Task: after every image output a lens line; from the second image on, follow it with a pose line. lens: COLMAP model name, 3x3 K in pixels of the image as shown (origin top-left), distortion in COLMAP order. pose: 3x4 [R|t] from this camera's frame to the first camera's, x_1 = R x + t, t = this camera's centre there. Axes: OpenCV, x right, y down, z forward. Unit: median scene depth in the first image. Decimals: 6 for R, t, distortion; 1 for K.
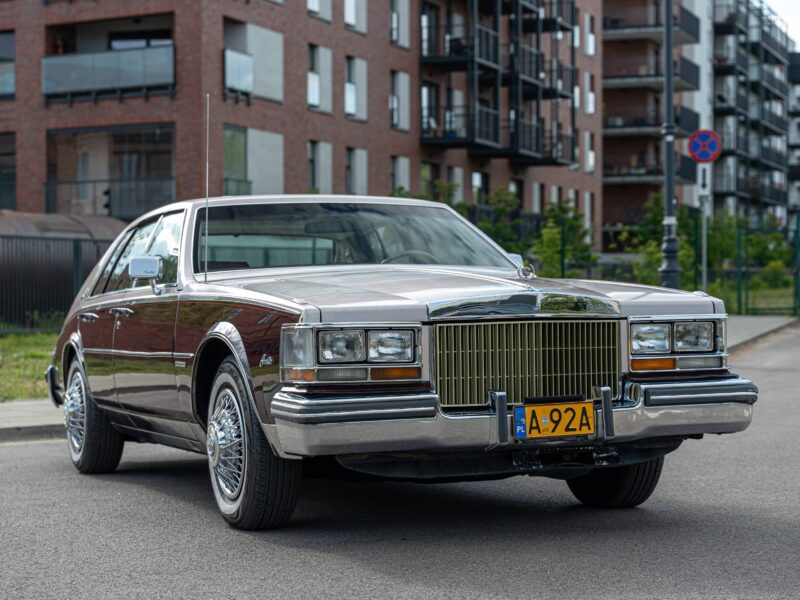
lens RADIAL K [[1793.9, 0, 400.0], [0, 1793.9, 300.0], [0, 0, 1]] dist [0.048106, 0.217250]
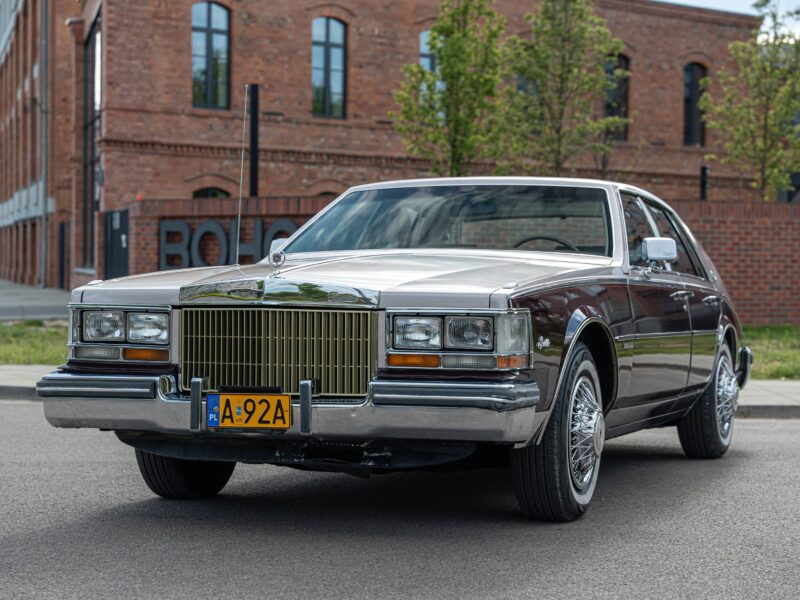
lens RADIAL K [[1799.6, 0, 400.0], [0, 1799.6, 300.0], [0, 0, 1]] dist [-0.078476, -0.540782]
pose [[0.743279, 0.029156, -0.668346, 0.097487], [-0.020373, 0.999573, 0.020948, -0.001853], [0.668671, -0.001954, 0.743556, 0.040501]]
